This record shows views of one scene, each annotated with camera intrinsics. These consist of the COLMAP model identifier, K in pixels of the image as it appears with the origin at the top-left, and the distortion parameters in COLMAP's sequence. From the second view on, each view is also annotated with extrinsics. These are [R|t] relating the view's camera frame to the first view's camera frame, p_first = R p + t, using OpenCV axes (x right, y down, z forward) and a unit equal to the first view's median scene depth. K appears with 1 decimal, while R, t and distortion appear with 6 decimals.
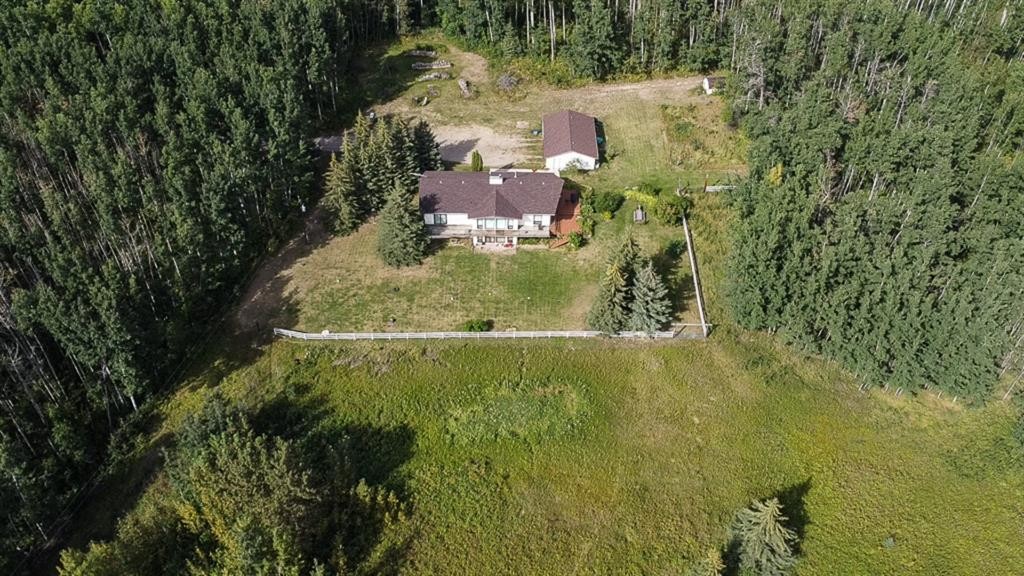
lens RADIAL K [[864.3, 0, 508.0], [0, 864.3, 282.5], [0, 0, 1]] dist [-0.006484, 0.019312]
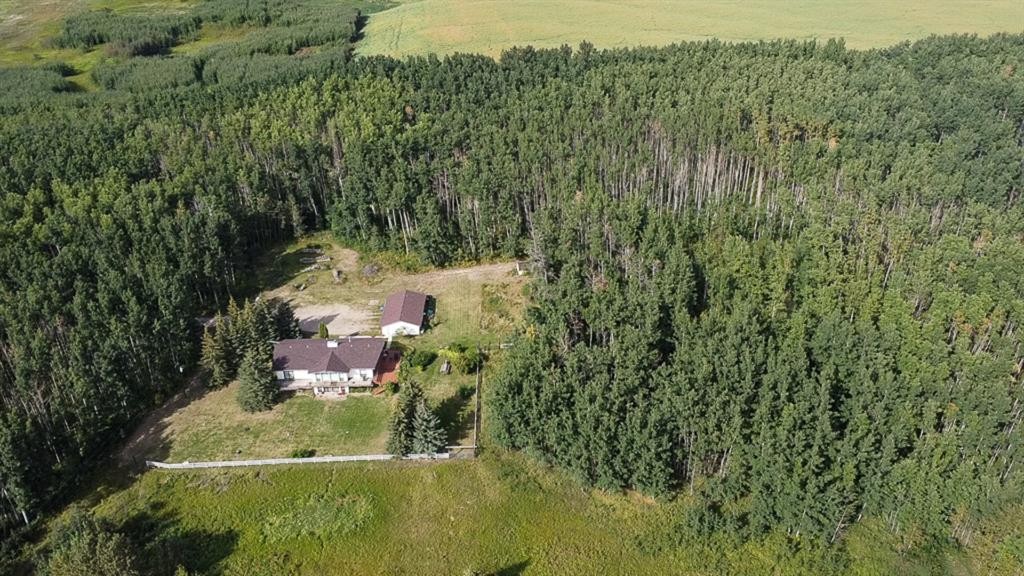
lens RADIAL K [[835.7, 0, 531.1], [0, 835.7, 280.6], [0, 0, 1]] dist [0.003958, 0.000917]
pose [[0.999490, -0.031897, -0.001182, 0.311244], [0.030951, 0.977559, -0.208376, 0.065879], [0.007803, 0.208233, 0.978048, -0.282873]]
